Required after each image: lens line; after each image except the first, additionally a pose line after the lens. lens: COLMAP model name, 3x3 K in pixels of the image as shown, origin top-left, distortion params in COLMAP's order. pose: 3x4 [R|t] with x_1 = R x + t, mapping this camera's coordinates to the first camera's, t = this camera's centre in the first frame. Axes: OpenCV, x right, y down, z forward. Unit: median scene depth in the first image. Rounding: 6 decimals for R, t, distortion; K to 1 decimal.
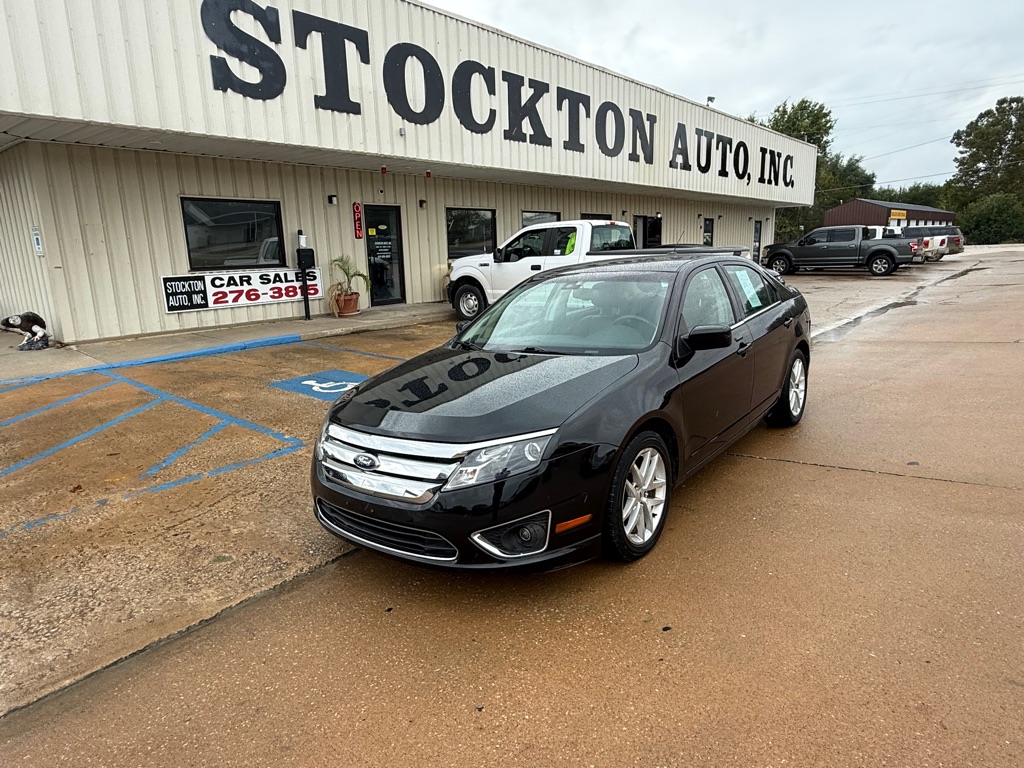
lens RADIAL K [[637.3, 0, 509.3], [0, 637.3, 385.1], [0, 0, 1]] dist [-0.000081, 0.001018]
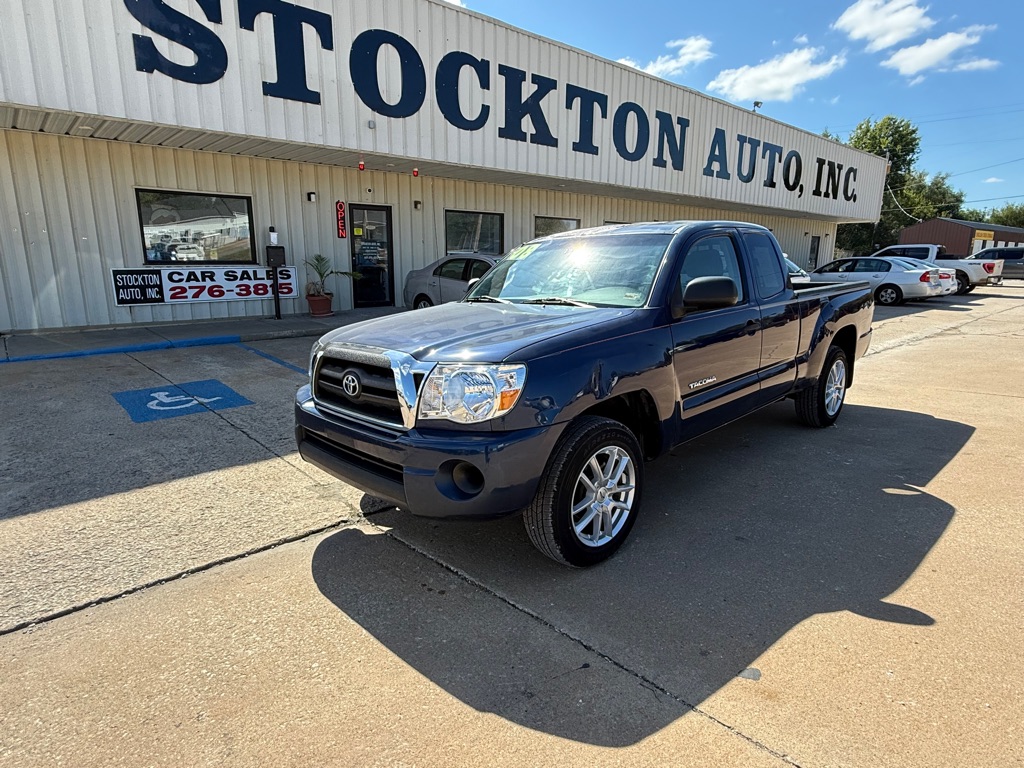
lens RADIAL K [[576.2, 0, 510.1], [0, 576.2, 384.0], [0, 0, 1]] dist [-0.000096, -0.000102]
pose [[0.988018, 0.065194, -0.139895, 0.164093], [-0.064320, 0.997871, 0.010764, -0.034947], [0.140299, -0.001637, 0.990108, 0.170745]]
